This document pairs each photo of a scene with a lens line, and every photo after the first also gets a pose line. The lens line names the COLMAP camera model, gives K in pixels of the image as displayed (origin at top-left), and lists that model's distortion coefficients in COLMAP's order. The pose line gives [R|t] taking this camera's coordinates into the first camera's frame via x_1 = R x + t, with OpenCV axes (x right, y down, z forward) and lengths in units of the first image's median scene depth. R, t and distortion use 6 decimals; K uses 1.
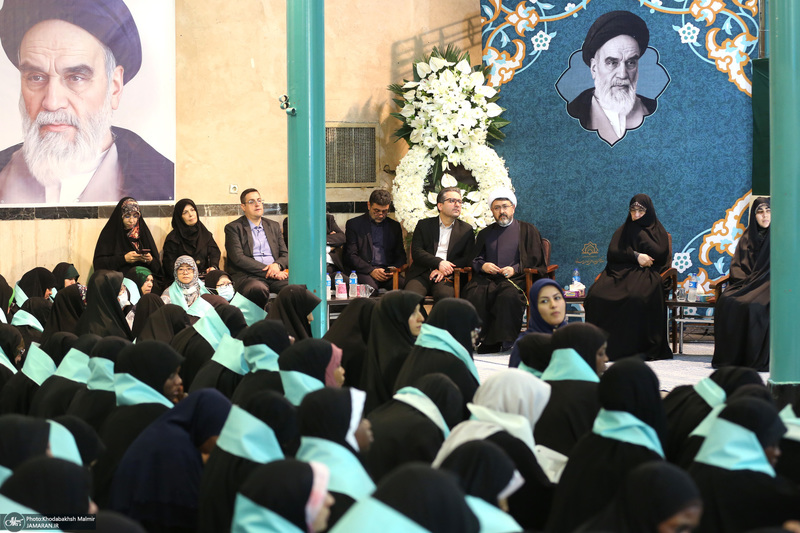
lens RADIAL K [[1654.2, 0, 400.0], [0, 1654.2, 266.5], [0, 0, 1]] dist [-0.204524, 0.003980]
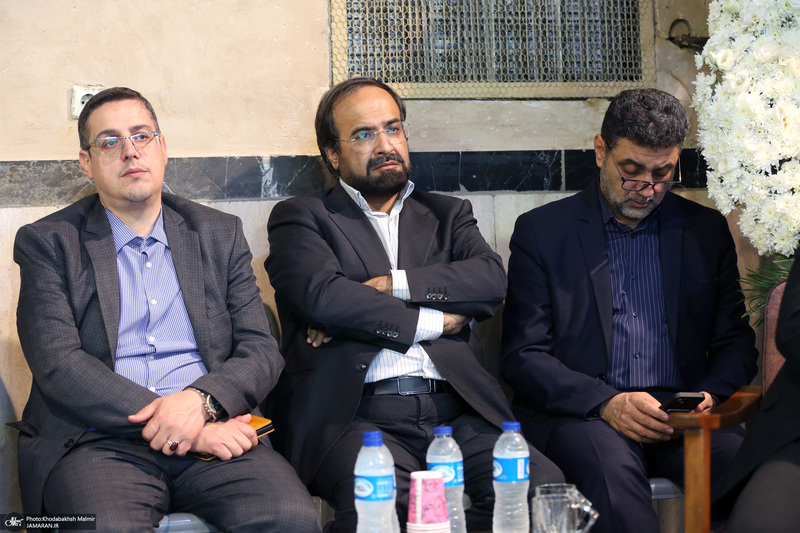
lens RADIAL K [[1958.6, 0, 400.0], [0, 1958.6, 266.5], [0, 0, 1]] dist [0.026578, -0.081882]
pose [[0.983850, -0.020622, -0.177804, 0.004188], [0.014477, 0.999254, -0.035791, -0.008848], [0.178409, 0.032639, 0.983415, 0.714107]]
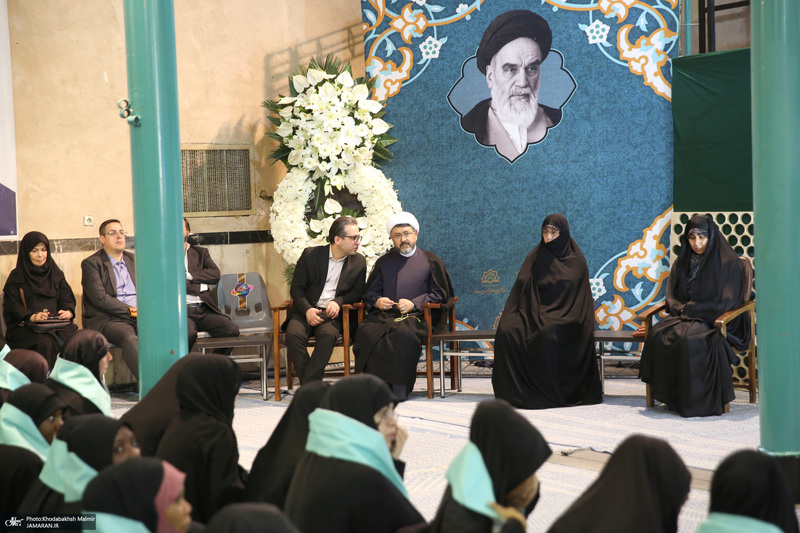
lens RADIAL K [[1716.0, 0, 400.0], [0, 1716.0, 266.5], [0, 0, 1]] dist [0.311550, -0.032462]
pose [[0.997230, -0.027659, 0.069044, 0.000597], [0.028884, 0.999441, -0.016813, -0.002020], [-0.068541, 0.018761, 0.997472, 0.061931]]
